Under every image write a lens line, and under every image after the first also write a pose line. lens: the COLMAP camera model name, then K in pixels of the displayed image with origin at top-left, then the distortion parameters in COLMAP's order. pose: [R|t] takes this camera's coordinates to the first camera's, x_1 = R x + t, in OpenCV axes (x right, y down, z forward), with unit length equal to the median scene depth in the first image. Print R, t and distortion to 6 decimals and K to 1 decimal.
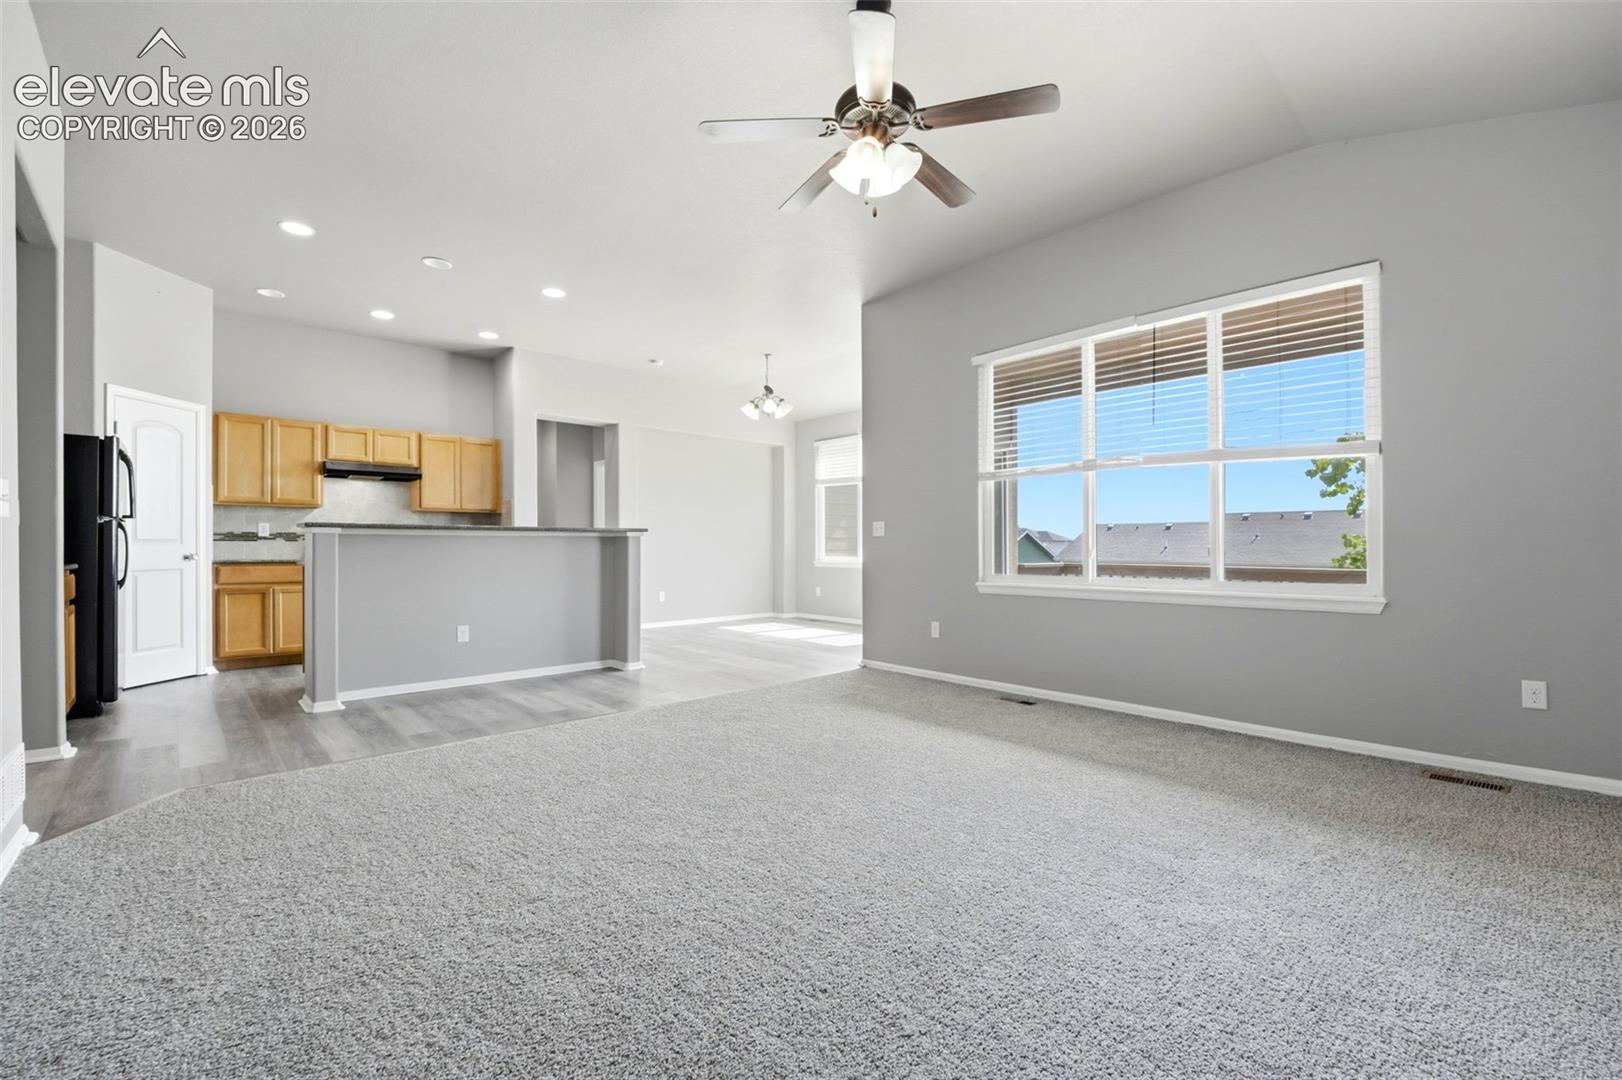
lens RADIAL K [[680.6, 0, 821.2], [0, 680.6, 549.0], [0, 0, 1]] dist [-0.004193, -0.004467]
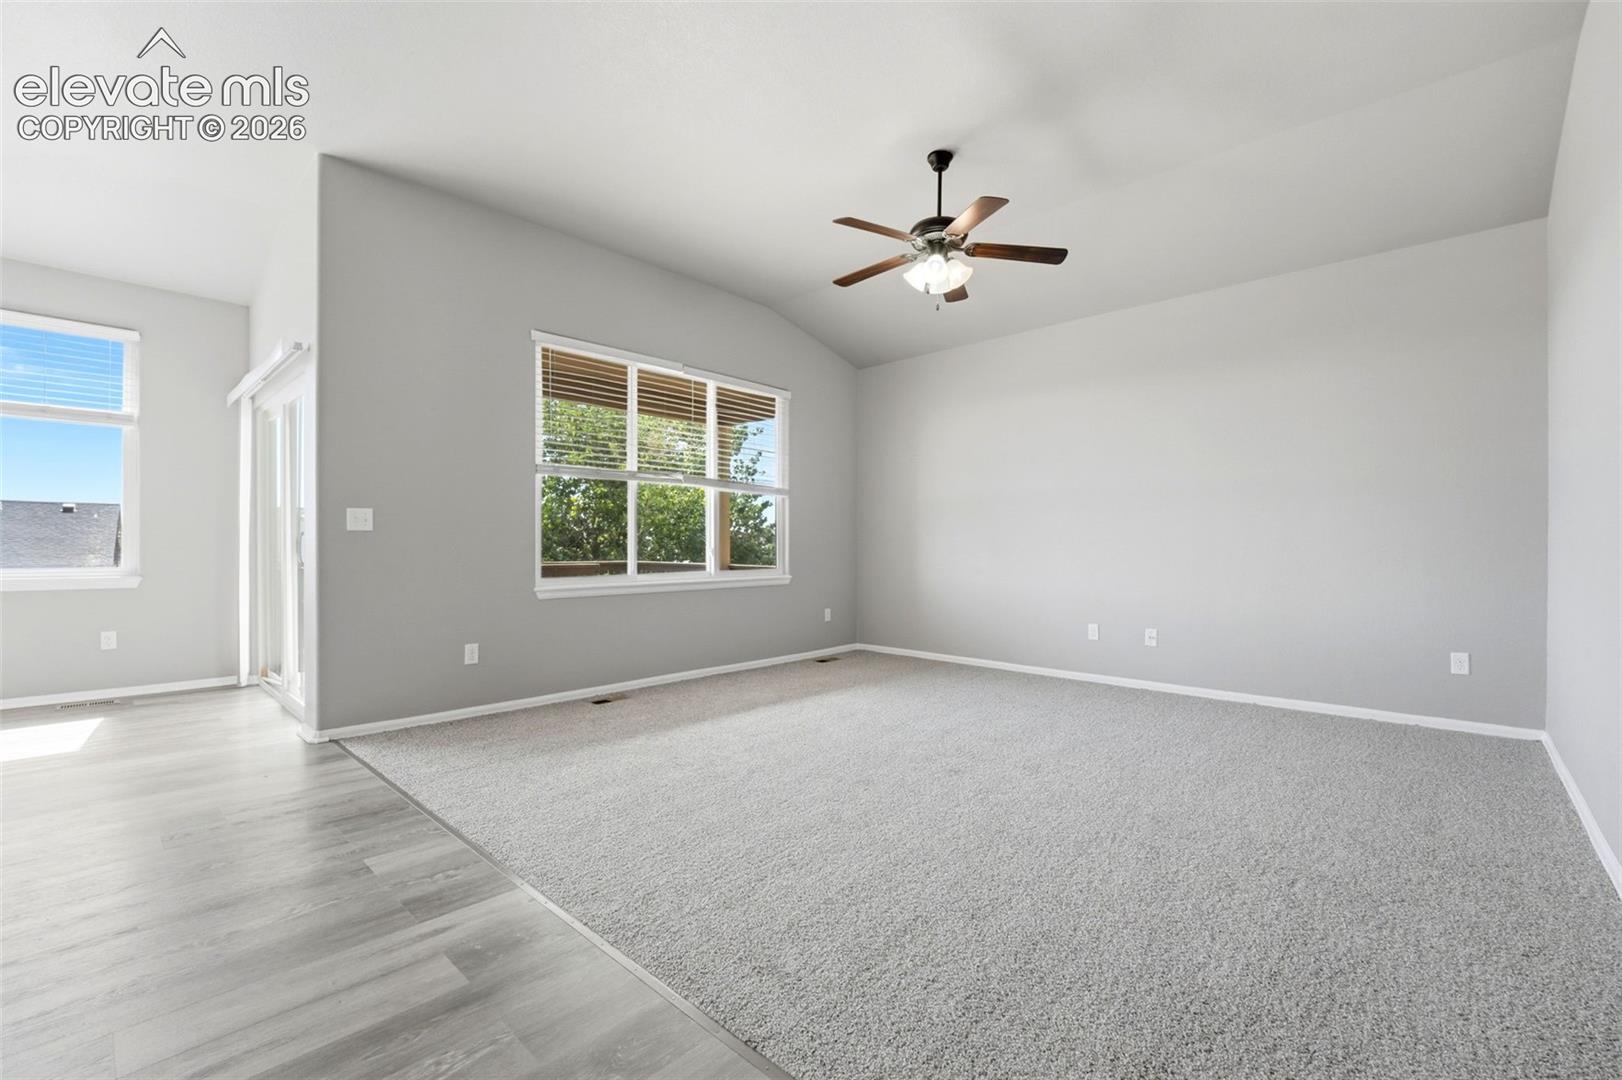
lens RADIAL K [[680.6, 0, 804.2], [0, 680.6, 550.7], [0, 0, 1]] dist [-0.004193, -0.004467]
pose [[-0.071827, -0.004301, 0.997408, -0.742689], [0.000826, 0.999990, 0.004372, -0.002556], [-0.997417, 0.001138, -0.071823, 0.787885]]
